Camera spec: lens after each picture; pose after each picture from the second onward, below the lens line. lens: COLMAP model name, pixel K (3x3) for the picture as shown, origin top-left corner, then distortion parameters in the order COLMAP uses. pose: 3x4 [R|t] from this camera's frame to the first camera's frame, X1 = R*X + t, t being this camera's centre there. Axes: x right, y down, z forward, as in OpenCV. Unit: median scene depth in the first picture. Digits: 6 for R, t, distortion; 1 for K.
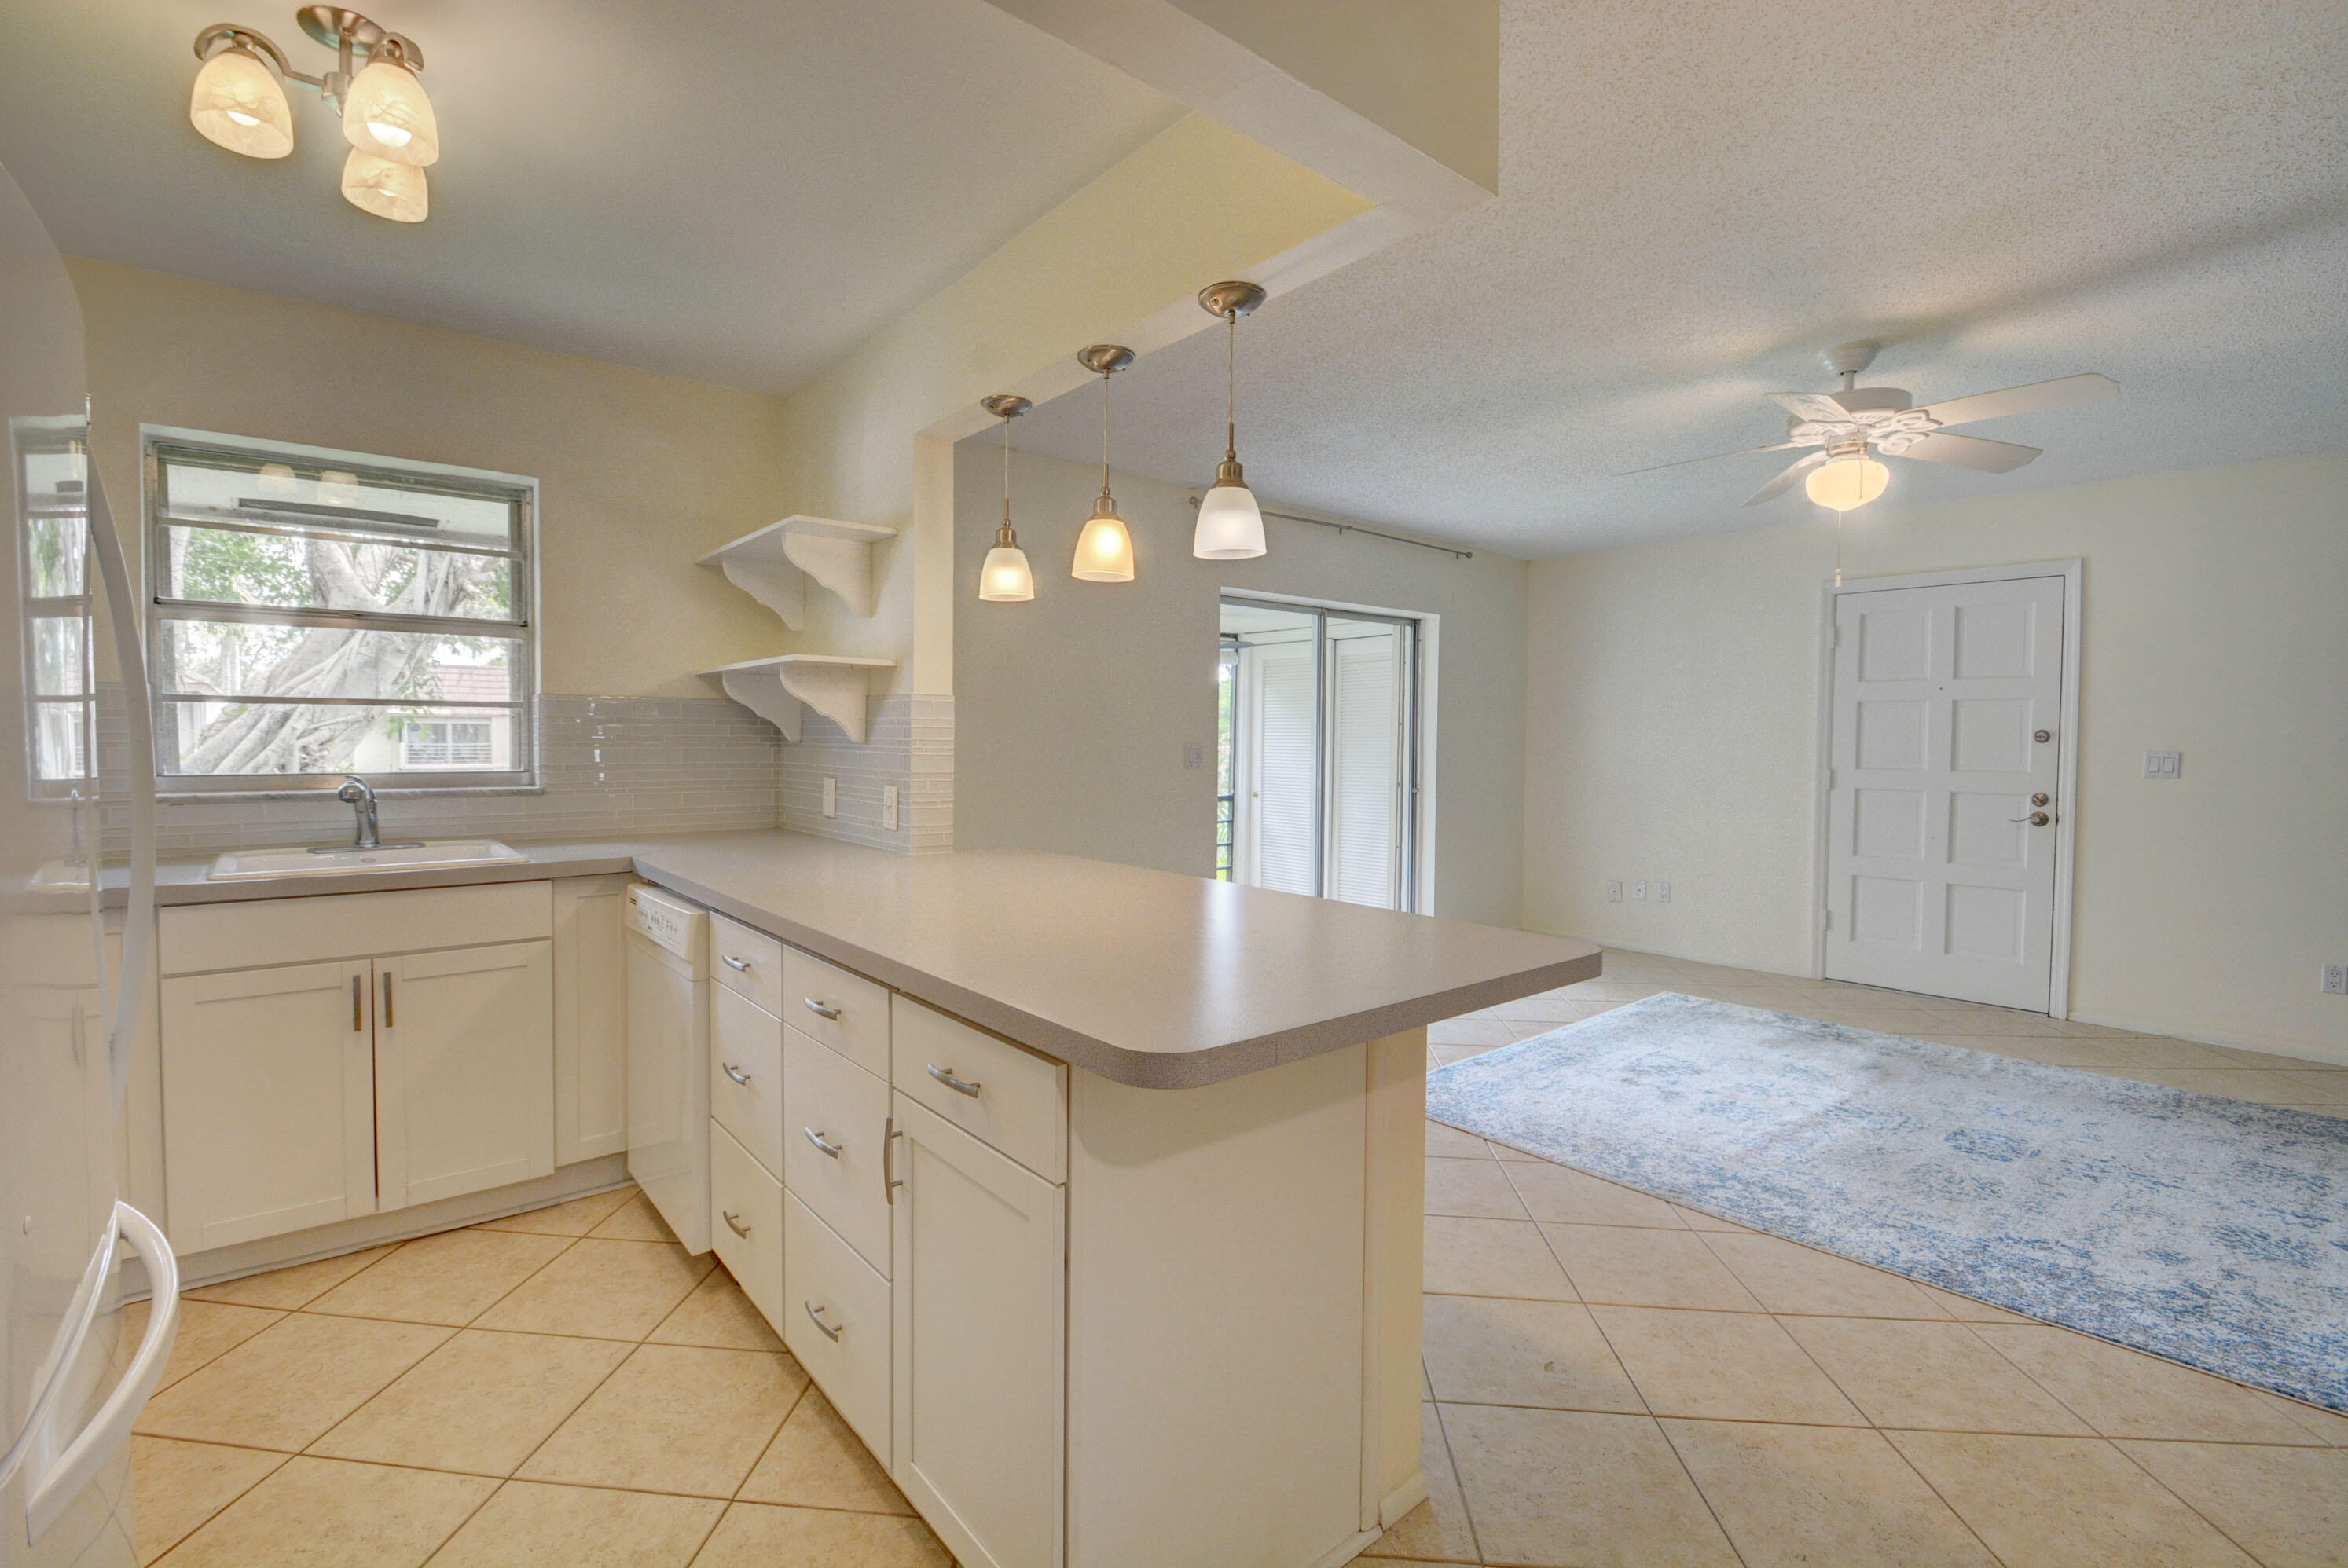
lens RADIAL K [[1036.2, 0, 1138.2], [0, 1036.2, 768.9], [0, 0, 1]] dist [0.006736, -0.013534]
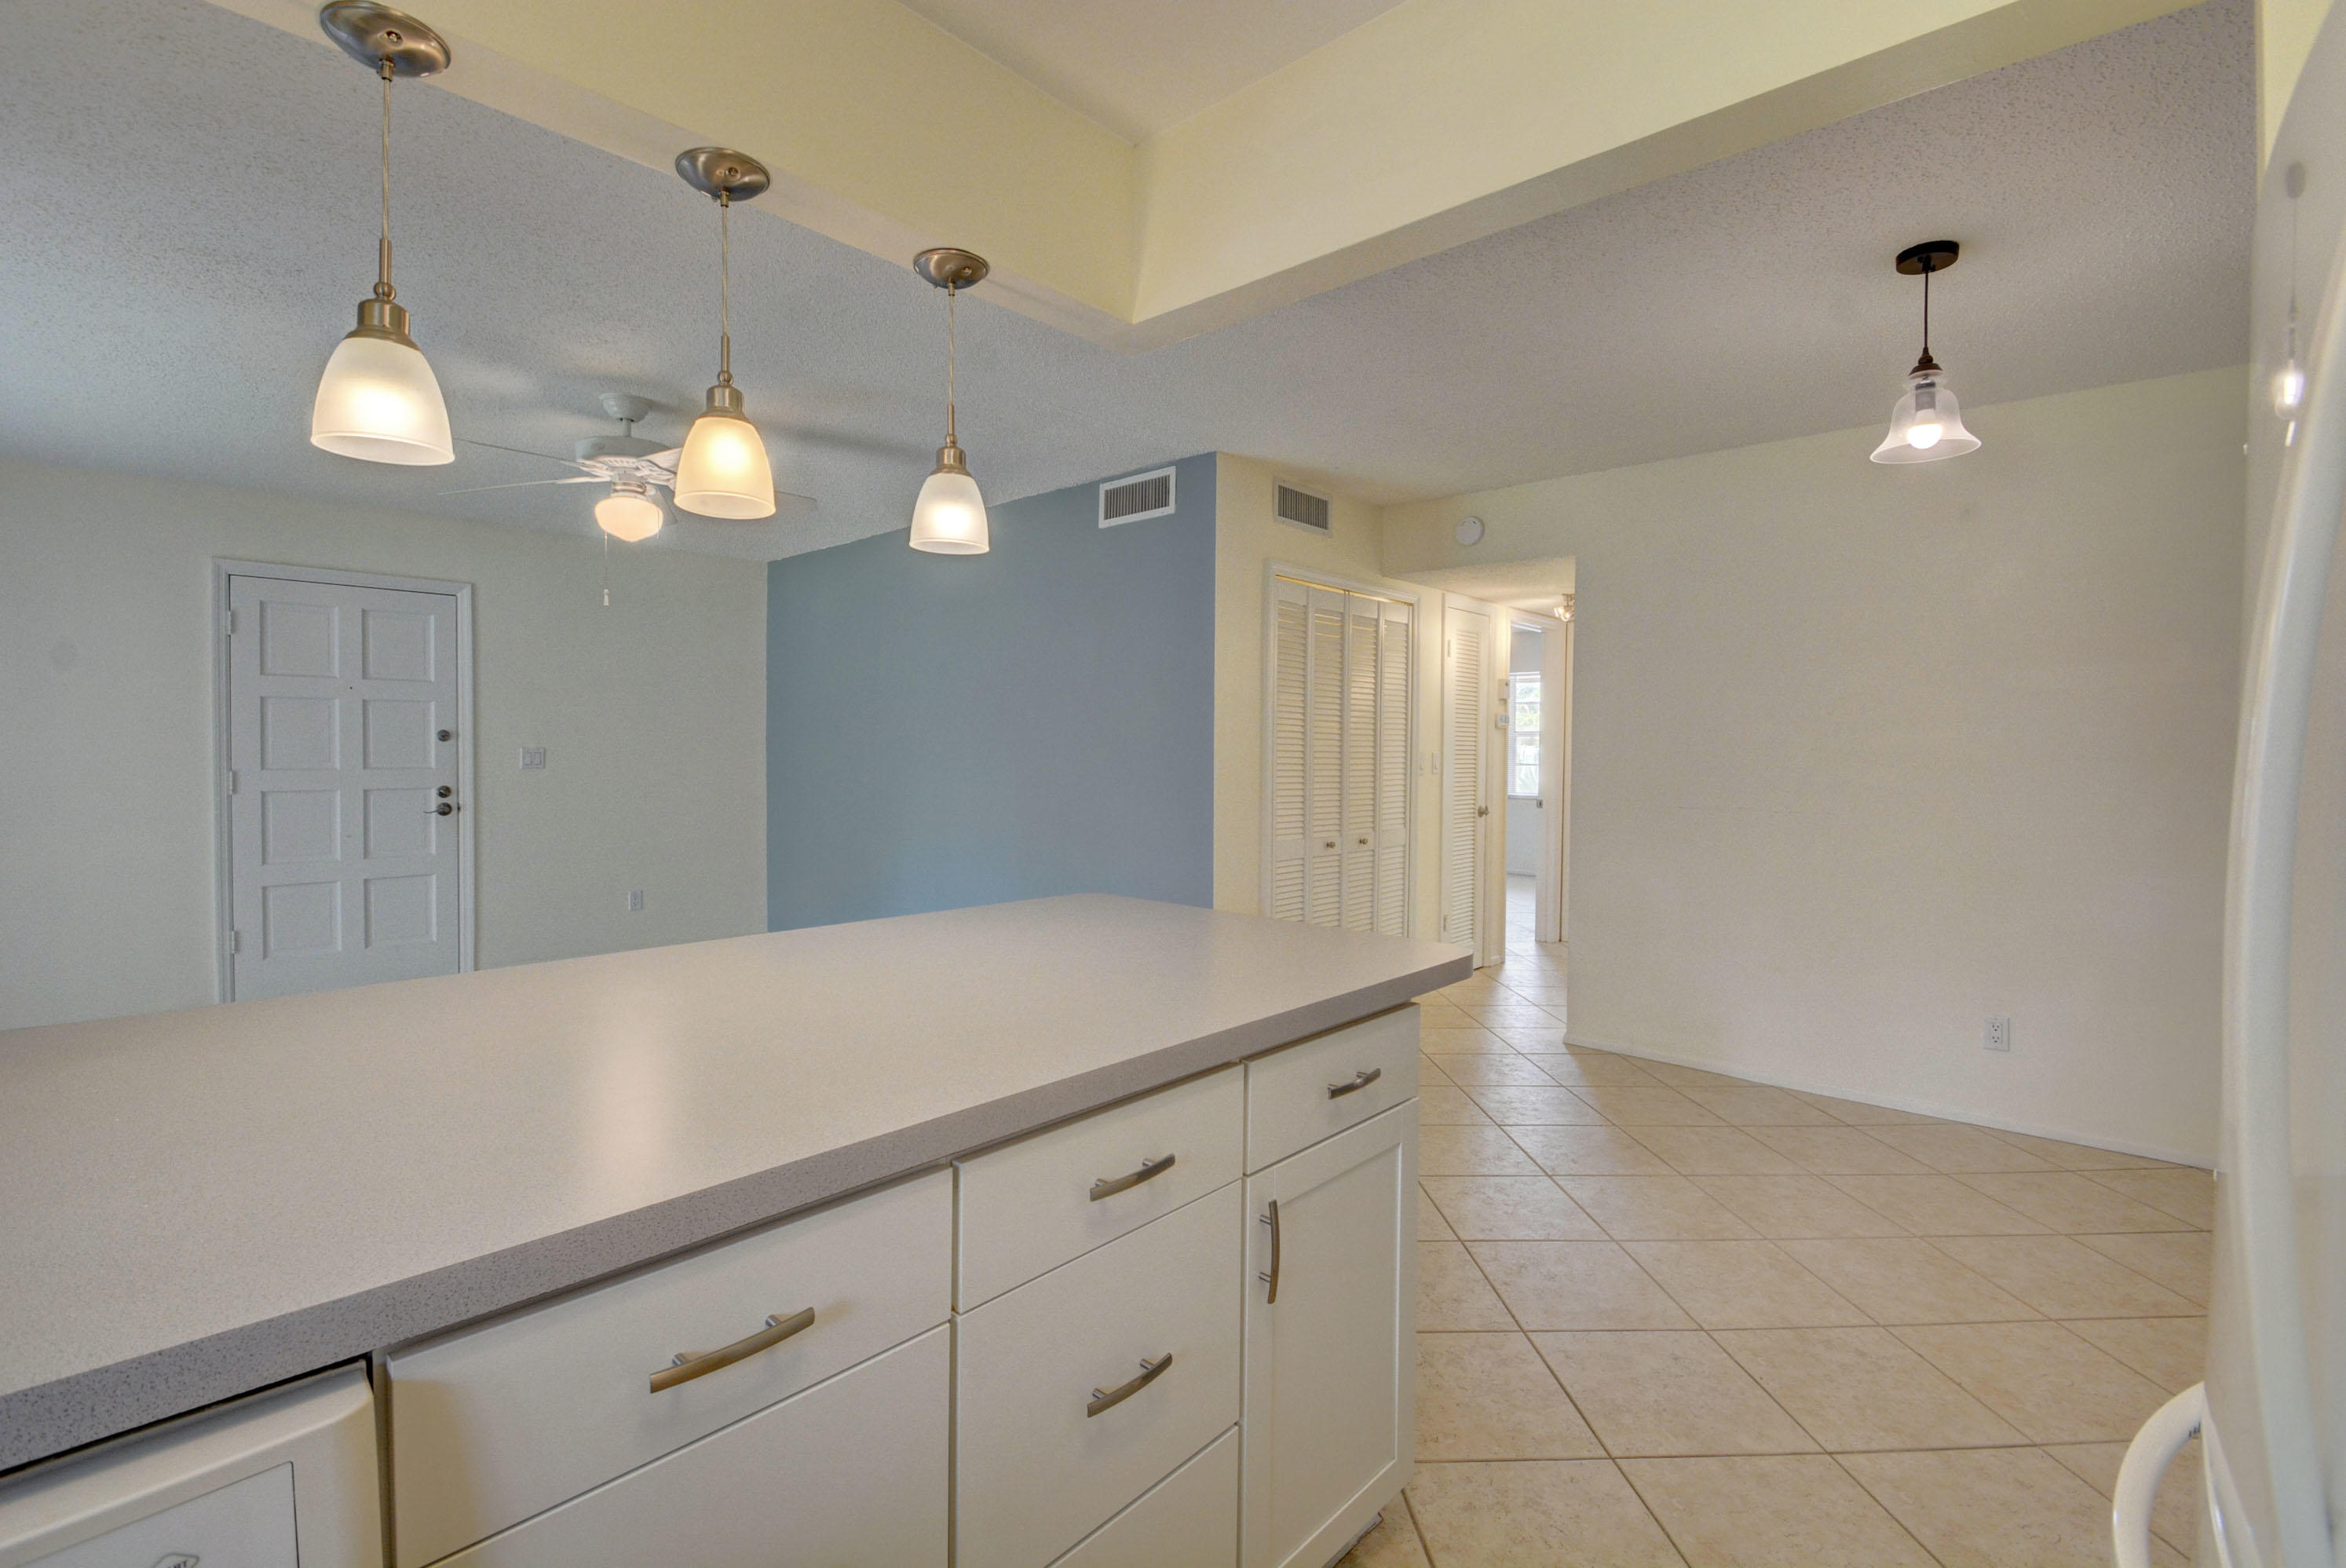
lens RADIAL K [[1031.8, 0, 1135.8], [0, 1031.8, 765.5], [0, 0, 1]] dist [0.018431, -0.022757]
pose [[-0.129406, -0.025969, 0.991252, -0.526417], [0.022307, 0.999328, 0.029093, -0.022706], [-0.991341, 0.025876, -0.128740, 0.602947]]
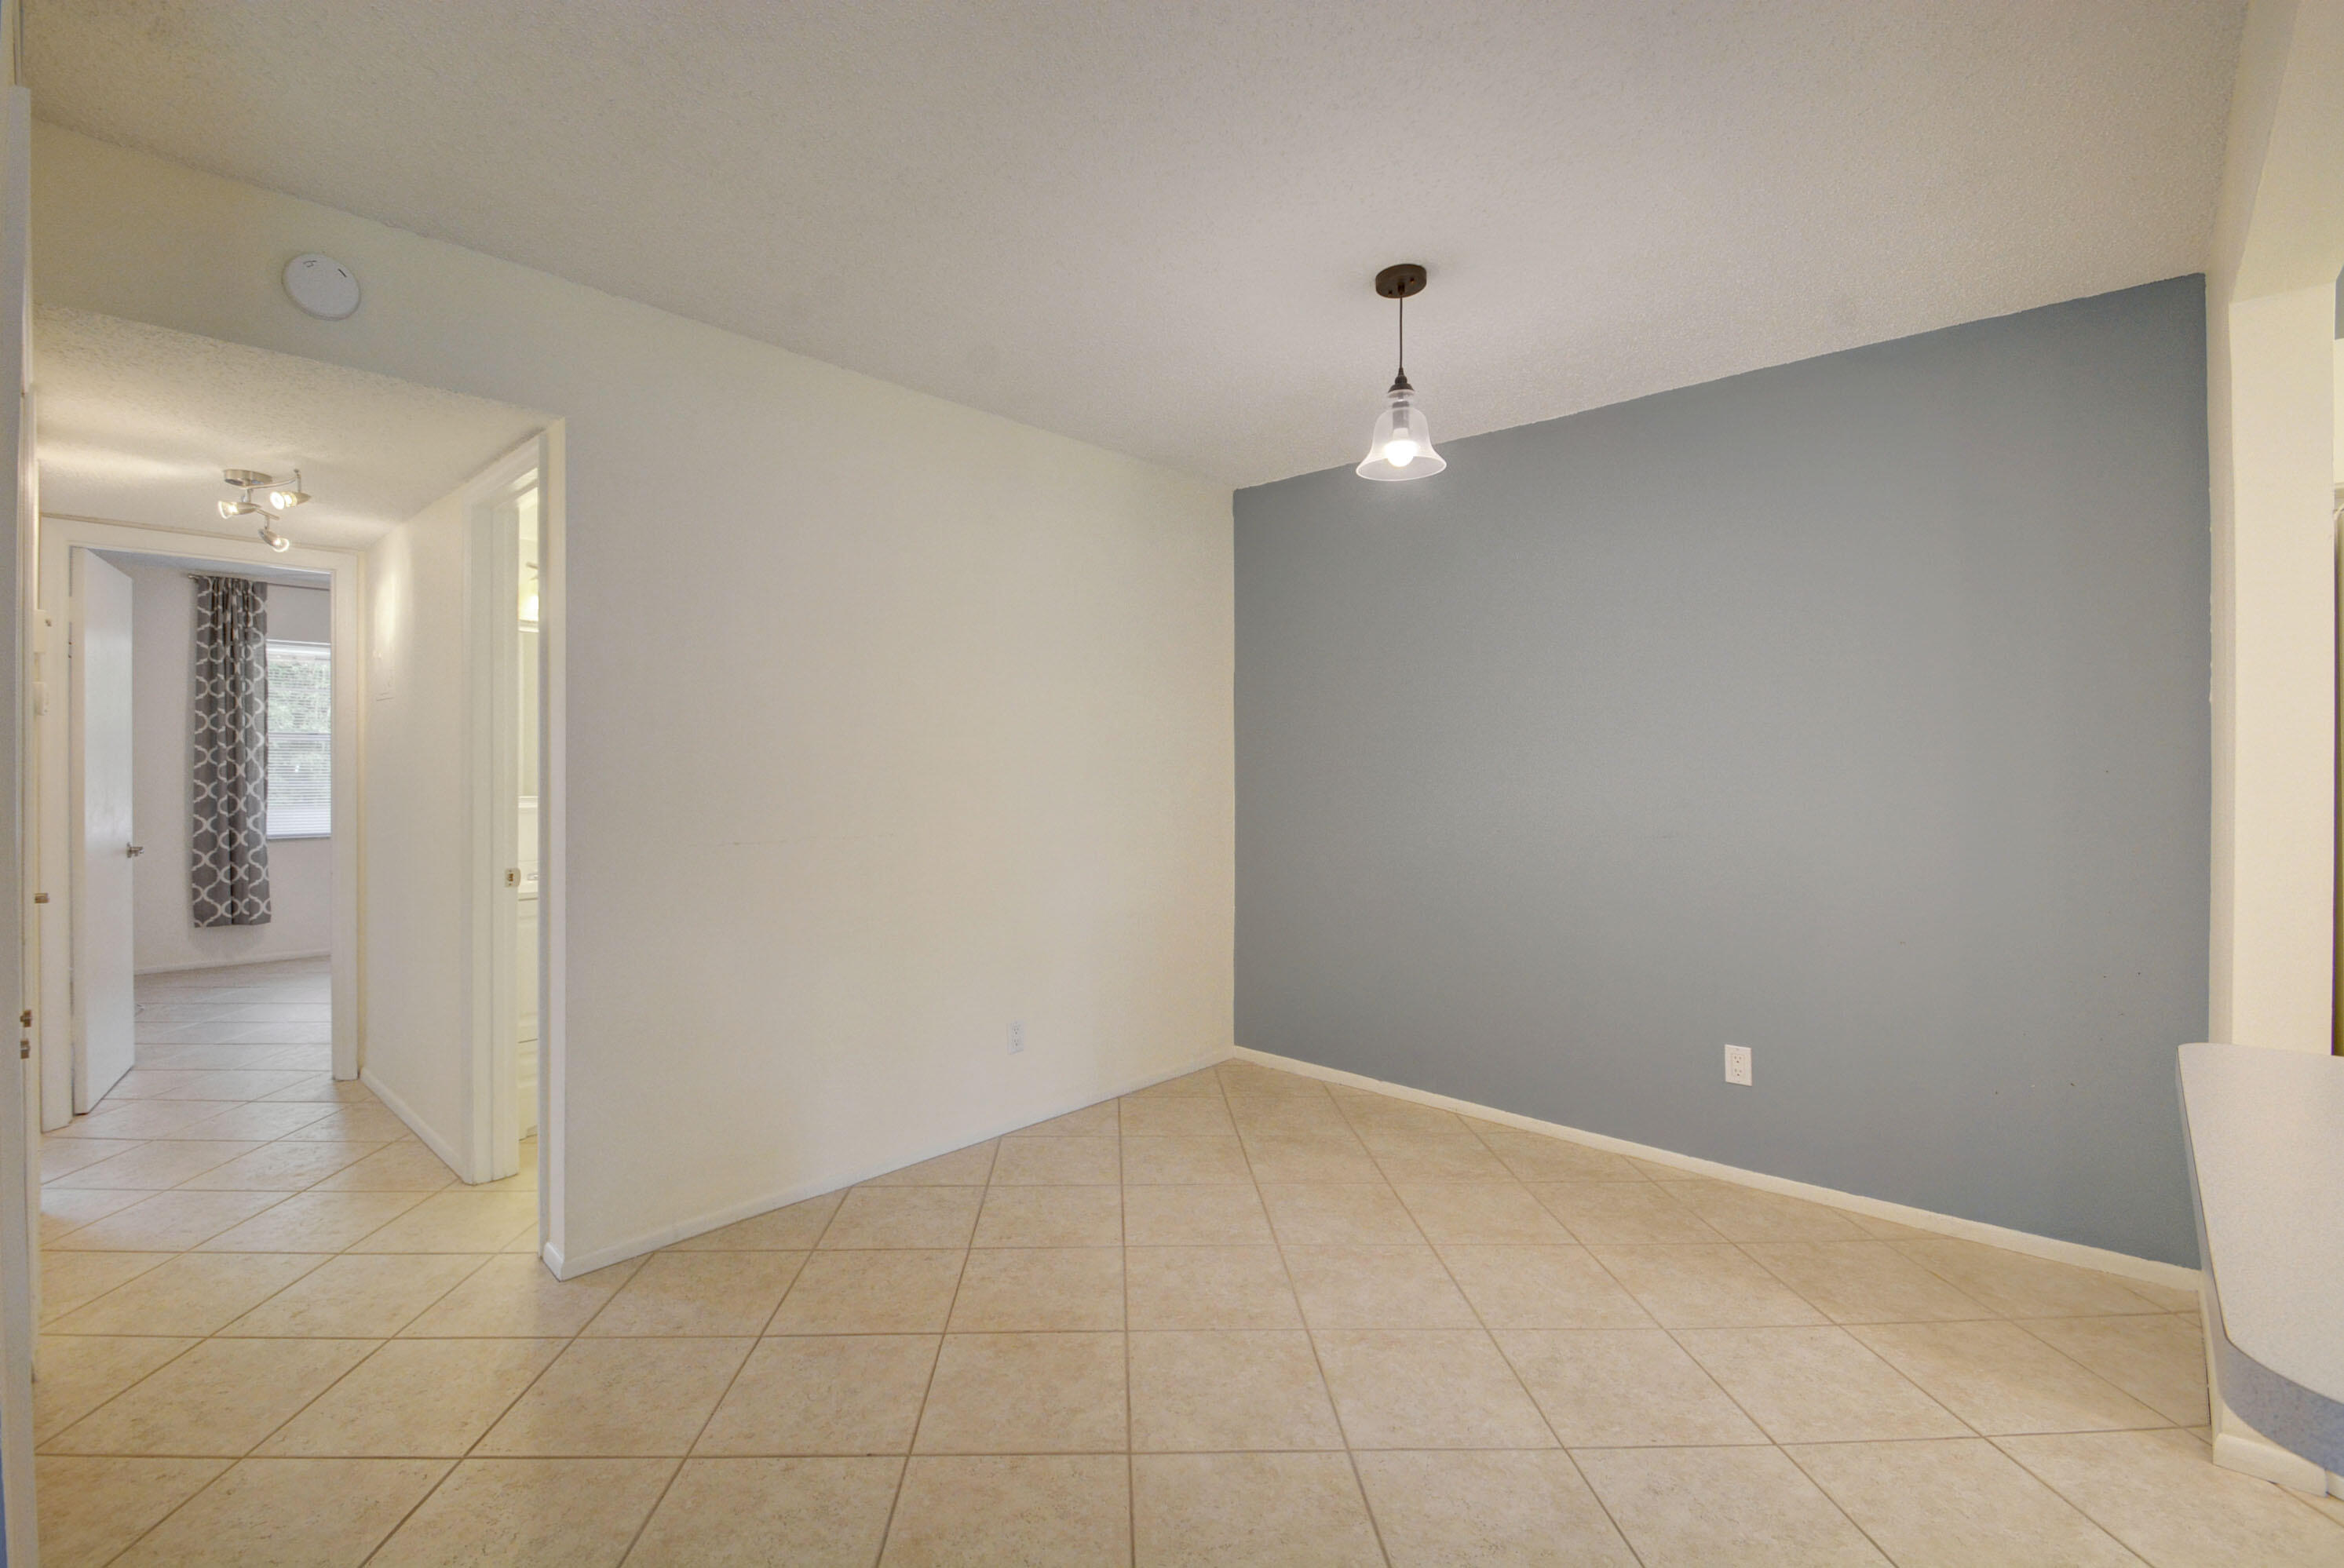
lens RADIAL K [[1030.8, 0, 1134.9], [0, 1030.8, 765.5], [0, 0, 1]] dist [0.018431, -0.022757]
pose [[-0.992360, -0.002967, -0.123341, 0.445042], [-0.007156, 0.999412, 0.033536, -0.020288], [0.123169, 0.034163, -0.991797, 0.685157]]
